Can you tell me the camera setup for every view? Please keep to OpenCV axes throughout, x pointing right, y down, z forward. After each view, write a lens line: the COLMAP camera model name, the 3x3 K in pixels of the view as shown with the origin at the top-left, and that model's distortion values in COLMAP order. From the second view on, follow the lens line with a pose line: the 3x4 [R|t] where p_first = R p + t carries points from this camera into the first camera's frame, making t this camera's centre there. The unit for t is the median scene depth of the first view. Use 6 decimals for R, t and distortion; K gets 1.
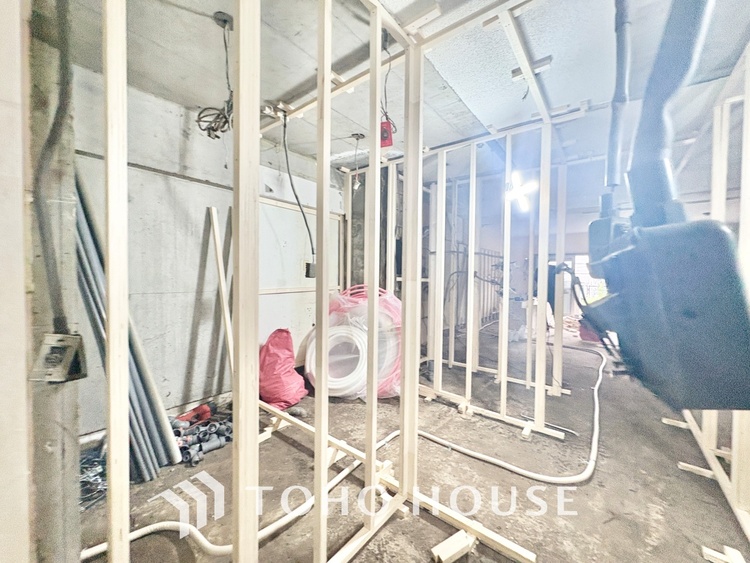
lens RADIAL K [[299.0, 0, 374.8], [0, 299.0, 281.6], [0, 0, 1]] dist [0.000264, 0.000120]
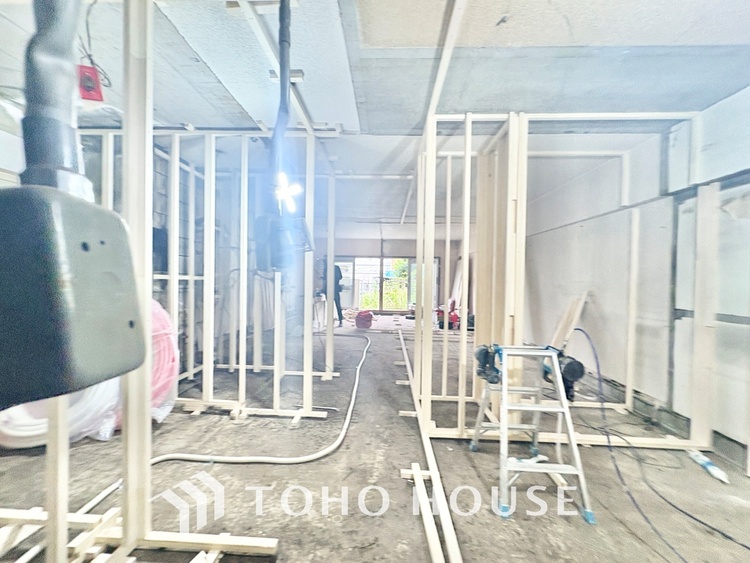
lens RADIAL K [[299.0, 0, 376.8], [0, 299.0, 278.3], [0, 0, 1]] dist [0.000264, 0.000120]
pose [[0.808194, -0.002591, 0.588911, 0.111146], [0.008768, 0.999932, -0.007635, 0.011607], [-0.588852, 0.011334, 0.808162, -0.027446]]
